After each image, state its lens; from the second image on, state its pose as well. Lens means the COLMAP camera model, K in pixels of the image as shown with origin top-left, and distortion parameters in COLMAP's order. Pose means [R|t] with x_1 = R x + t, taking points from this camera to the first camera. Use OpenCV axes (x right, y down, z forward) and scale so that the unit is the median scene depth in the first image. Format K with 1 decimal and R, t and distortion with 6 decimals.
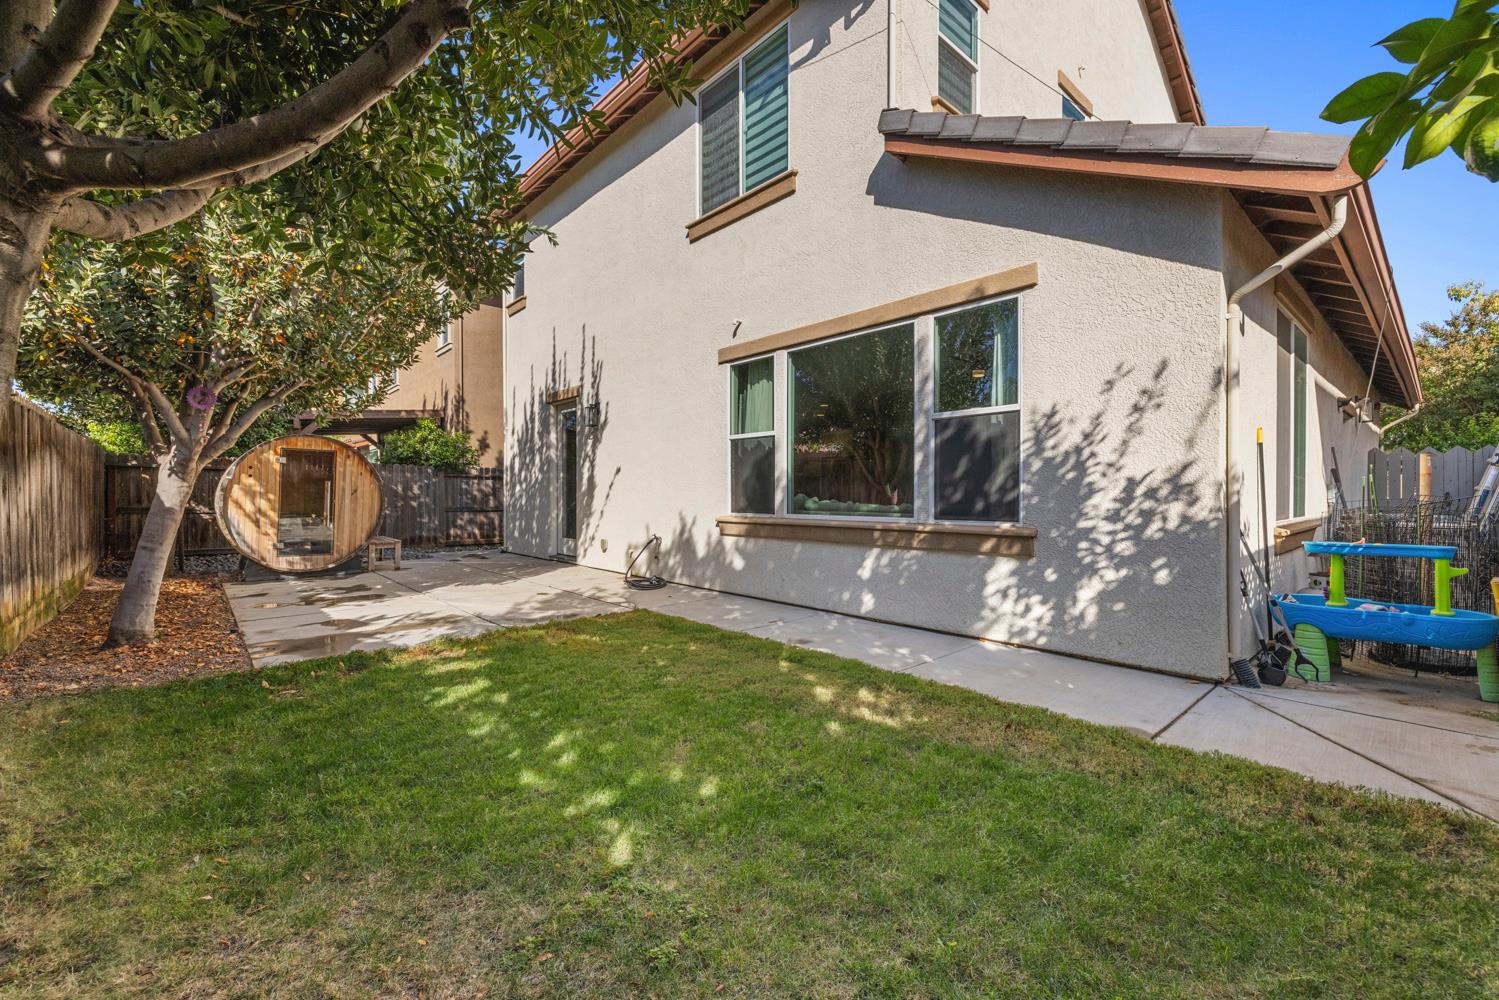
lens RADIAL K [[629.2, 0, 745.7], [0, 629.2, 496.8], [0, 0, 1]] dist [-0.001014, 0.000221]
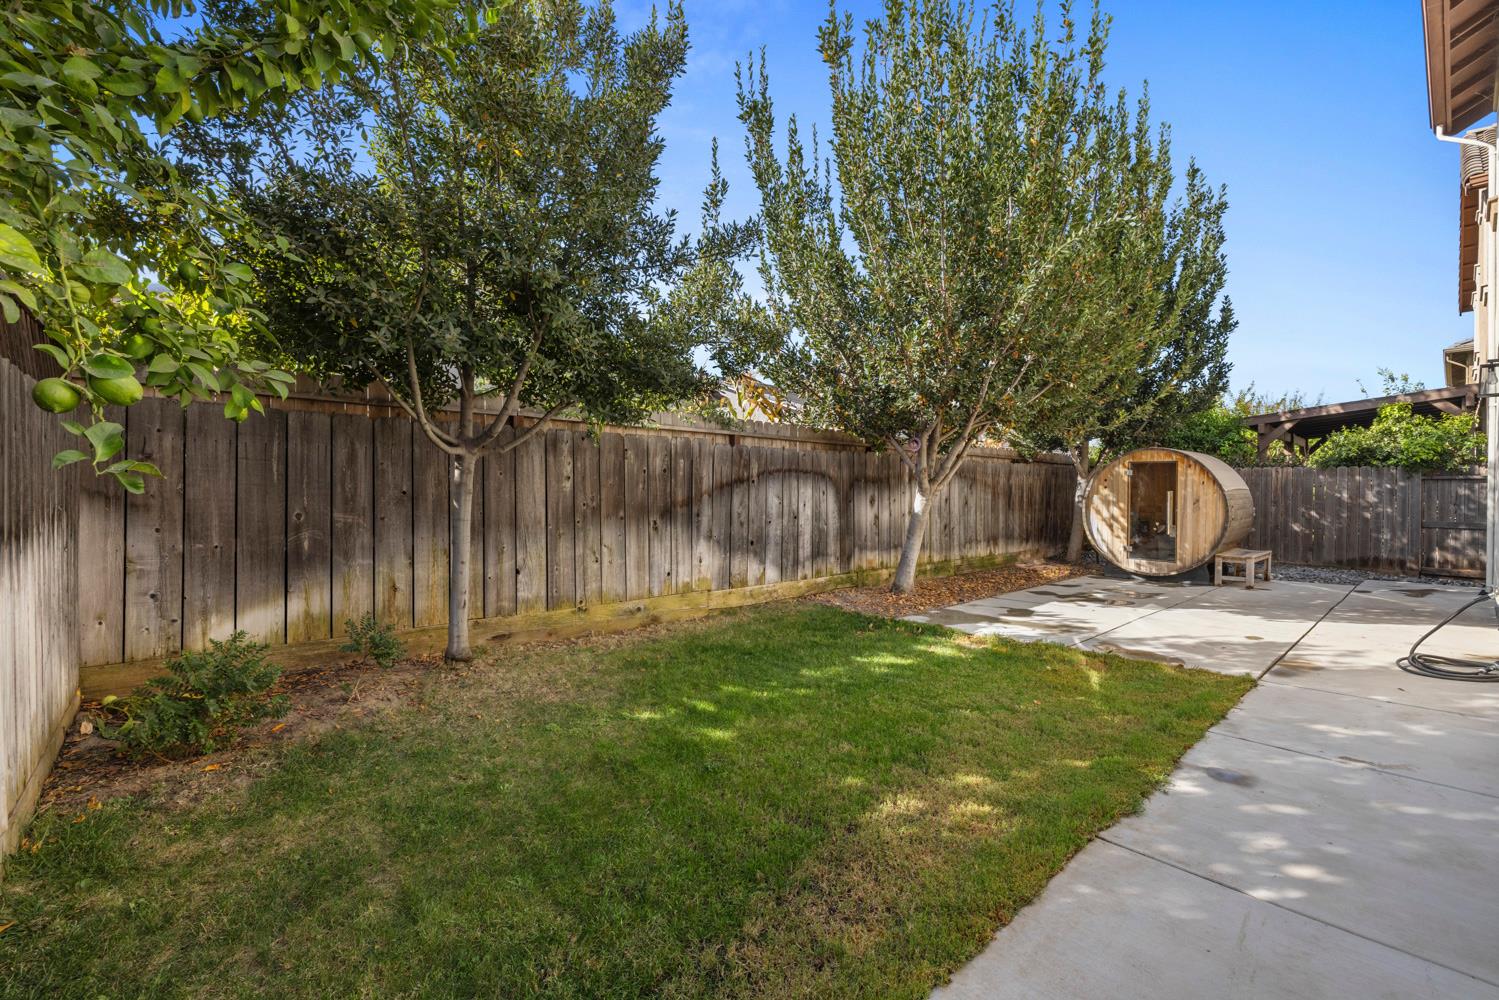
lens RADIAL K [[629.2, 0, 745.7], [0, 629.2, 496.8], [0, 0, 1]] dist [-0.001014, 0.000221]
pose [[-0.017340, 0.003368, -0.999844, 0.385110], [-0.004160, 0.999985, 0.003441, -0.015540], [0.999841, 0.004219, -0.017326, 0.321642]]
